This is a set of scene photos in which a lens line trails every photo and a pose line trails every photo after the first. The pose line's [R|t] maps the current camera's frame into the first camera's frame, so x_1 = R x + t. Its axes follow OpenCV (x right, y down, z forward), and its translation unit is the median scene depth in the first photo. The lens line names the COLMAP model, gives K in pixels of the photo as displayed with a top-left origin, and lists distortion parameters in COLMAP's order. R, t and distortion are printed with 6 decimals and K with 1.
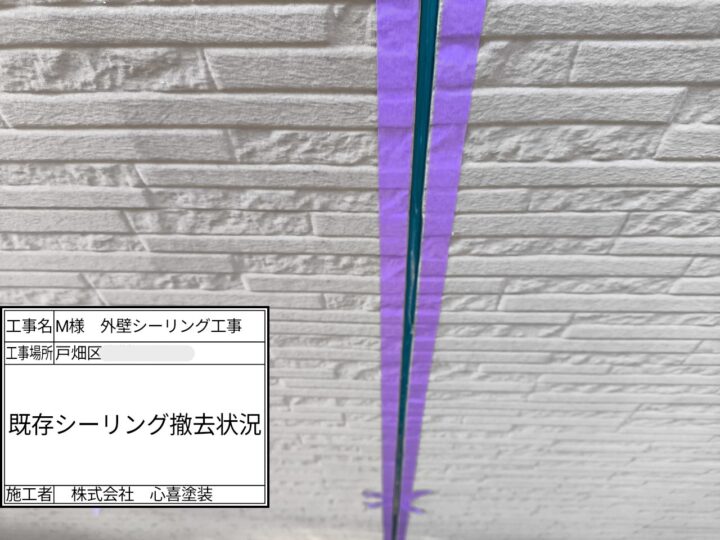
lens RADIAL K [[562.4, 0, 360.0], [0, 562.4, 270.0], [0, 0, 1]] dist [0.106336, -0.206251]
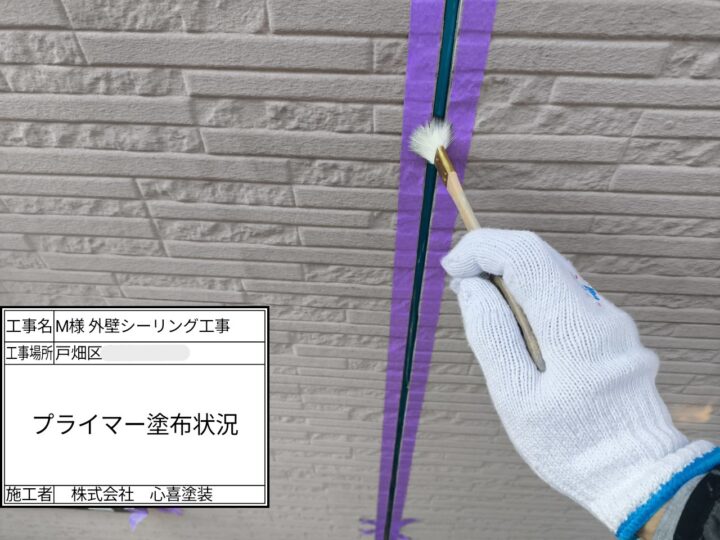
lens RADIAL K [[562.4, 0, 360.0], [0, 562.4, 270.0], [0, 0, 1]] dist [0.106336, -0.206251]
pose [[0.999200, 0.037817, 0.012994, -0.053325], [-0.036795, 0.996765, -0.071459, -0.071821], [-0.015654, 0.070924, 0.997359, -0.394217]]
